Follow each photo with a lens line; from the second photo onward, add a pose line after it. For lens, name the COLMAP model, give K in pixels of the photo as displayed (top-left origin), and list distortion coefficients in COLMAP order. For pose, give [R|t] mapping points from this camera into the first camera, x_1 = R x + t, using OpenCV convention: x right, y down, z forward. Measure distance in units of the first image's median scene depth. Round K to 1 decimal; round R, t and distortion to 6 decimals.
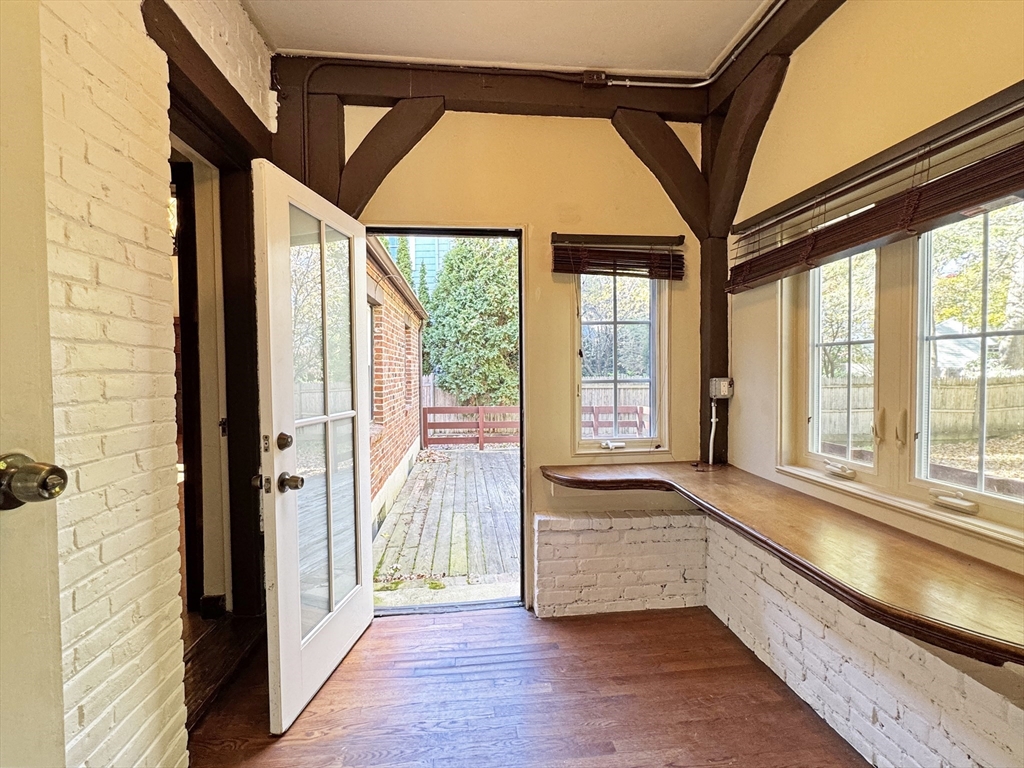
lens RADIAL K [[503.3, 0, 512.0], [0, 503.3, 384.0], [0, 0, 1]] dist [0.000600, 0.000079]
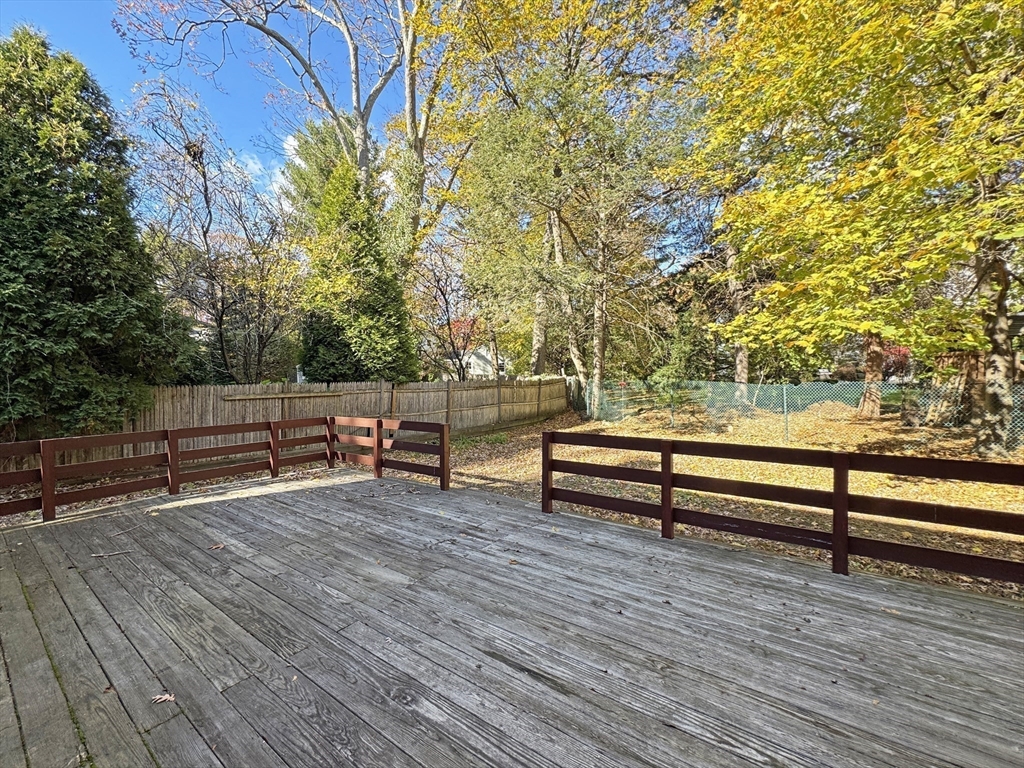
lens RADIAL K [[411.8, 0, 512.0], [0, 411.8, 384.0], [0, 0, 1]] dist [-0.002080, -0.000175]
pose [[0.663628, -0.021623, 0.747751, -0.049568], [0.044229, 0.998968, -0.010365, 0.010839], [-0.746754, 0.039951, 0.663899, 0.290331]]
